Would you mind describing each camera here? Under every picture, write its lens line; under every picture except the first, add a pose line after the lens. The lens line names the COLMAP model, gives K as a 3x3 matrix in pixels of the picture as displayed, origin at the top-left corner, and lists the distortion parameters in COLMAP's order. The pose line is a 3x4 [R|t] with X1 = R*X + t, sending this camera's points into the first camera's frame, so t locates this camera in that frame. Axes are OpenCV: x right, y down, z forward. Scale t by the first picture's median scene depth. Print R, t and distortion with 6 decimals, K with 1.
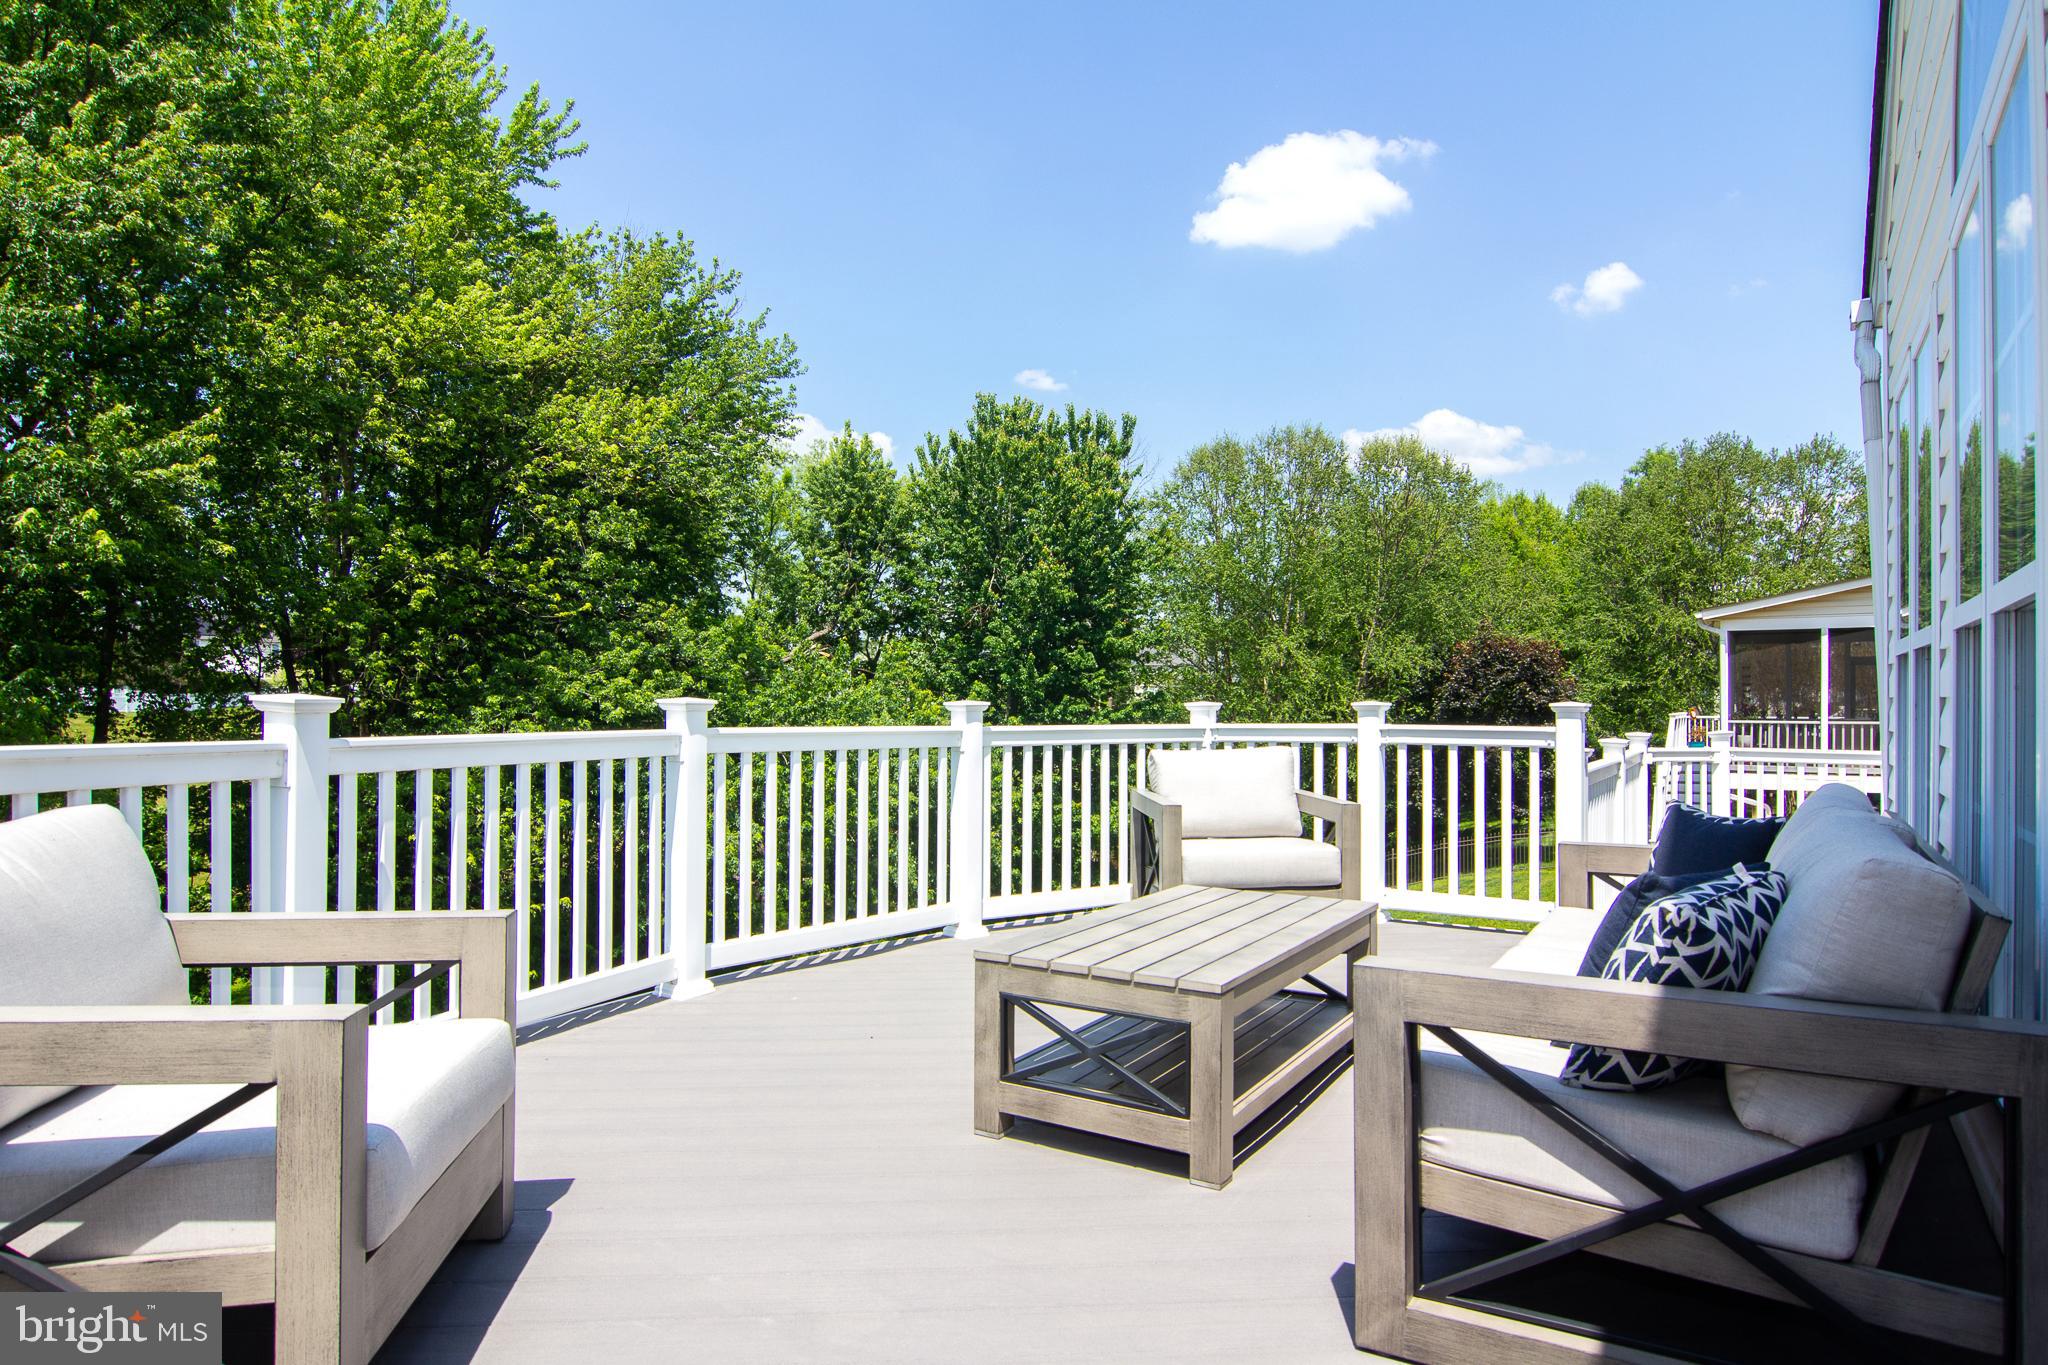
lens RADIAL K [[1180.0, 0, 1018.8], [0, 1180.0, 697.6], [0, 0, 1]] dist [-0.002460, -0.000849]
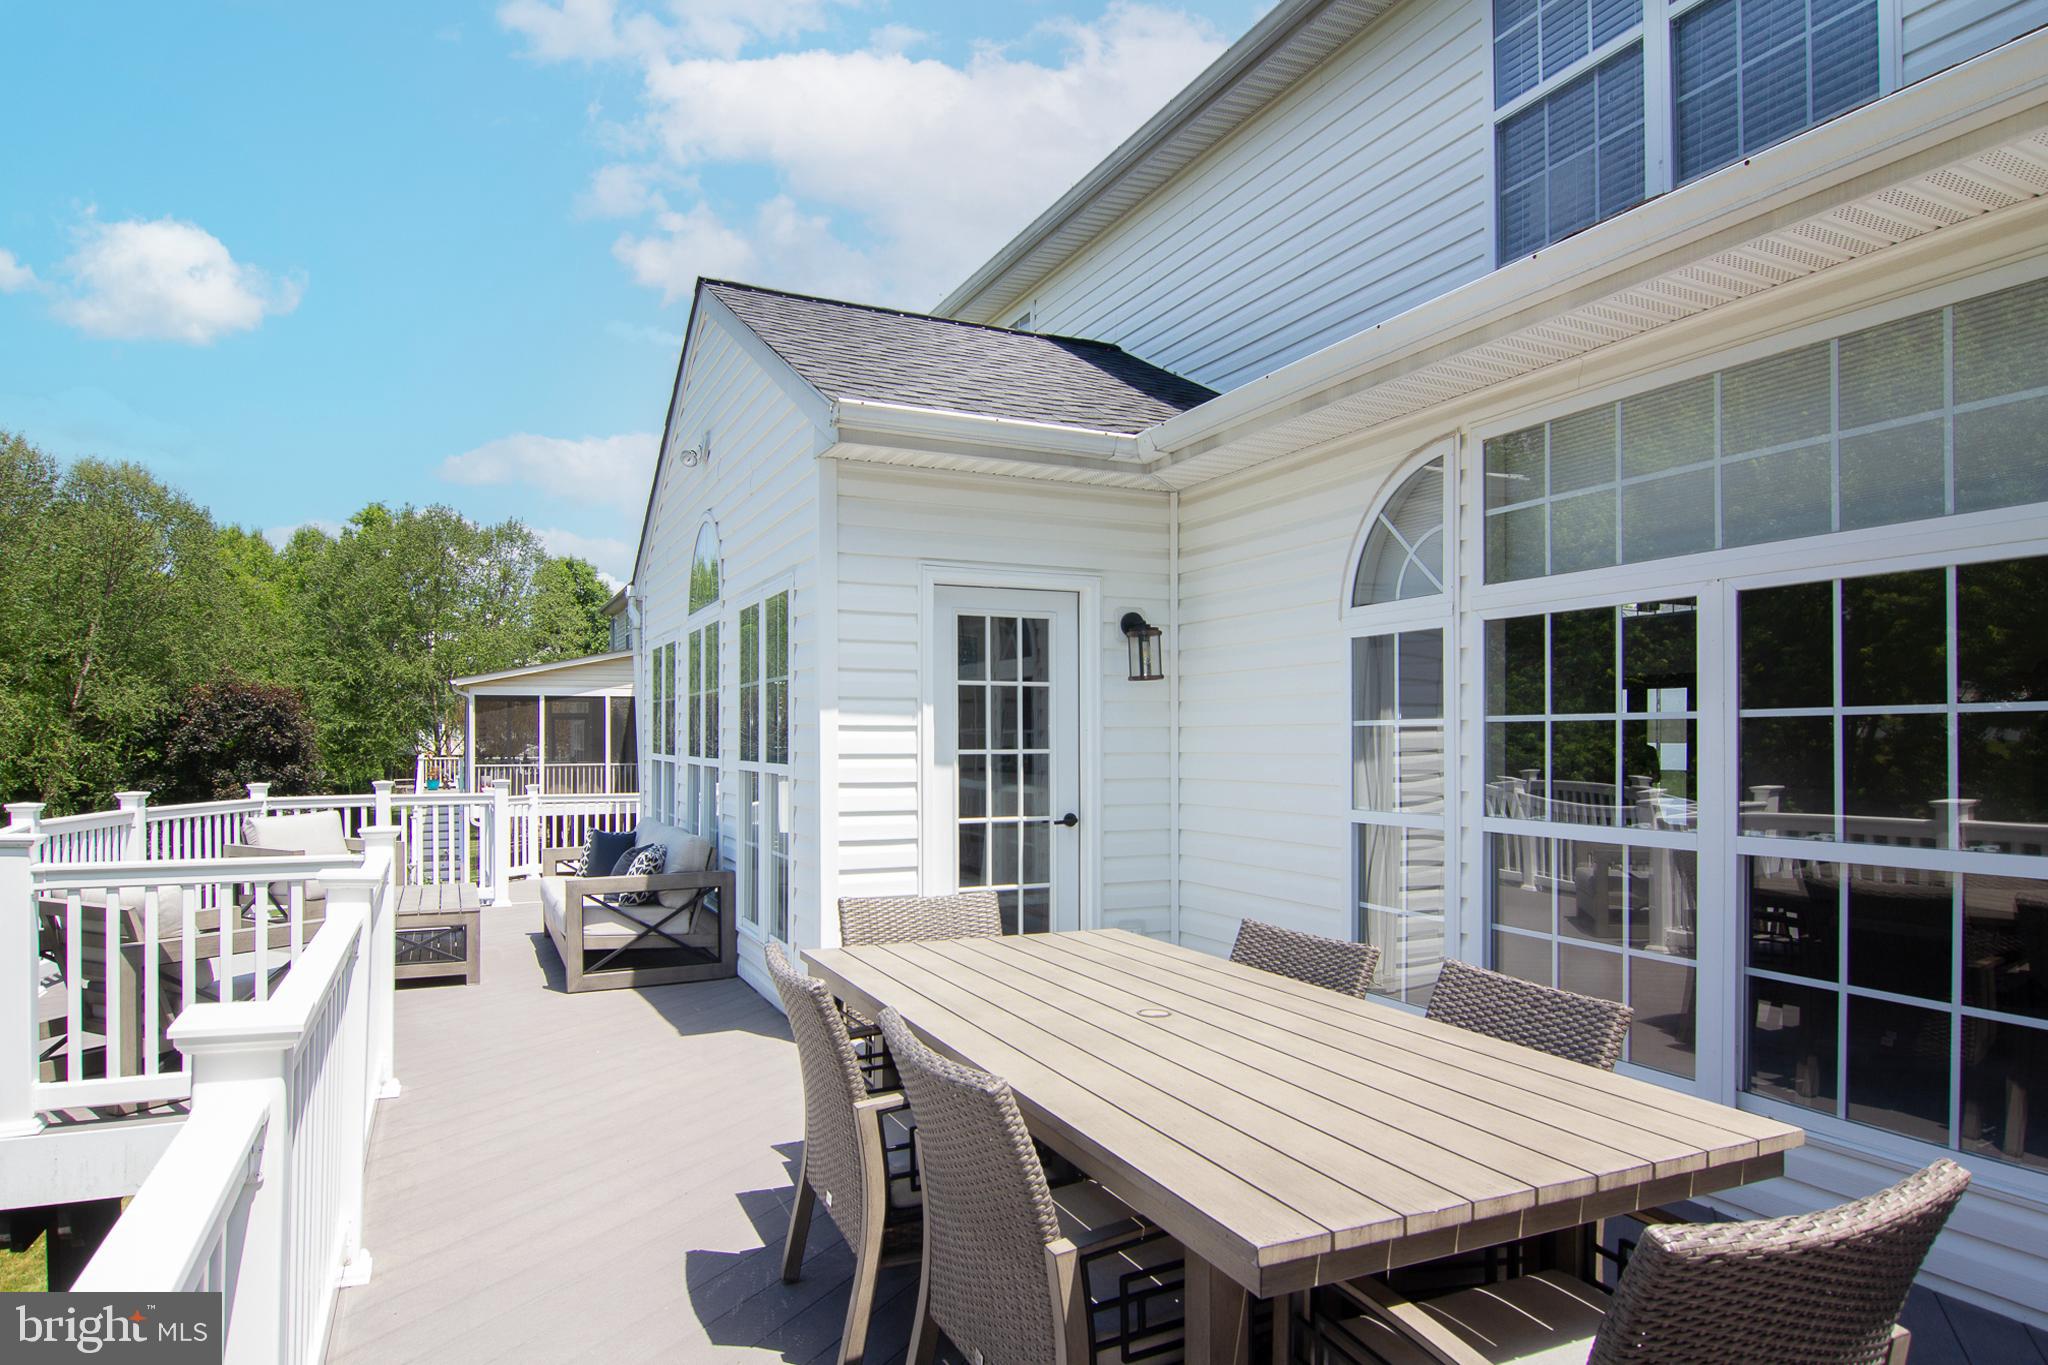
lens RADIAL K [[1198.6, 0, 1030.4], [0, 1198.6, 724.1], [0, 0, 1]] dist [-0.004434, -0.001350]
pose [[0.520113, 0.005260, 0.854081, -0.119475], [-0.003419, 0.999986, -0.004077, -0.013005], [-0.854090, -0.000799, 0.520124, -0.116983]]
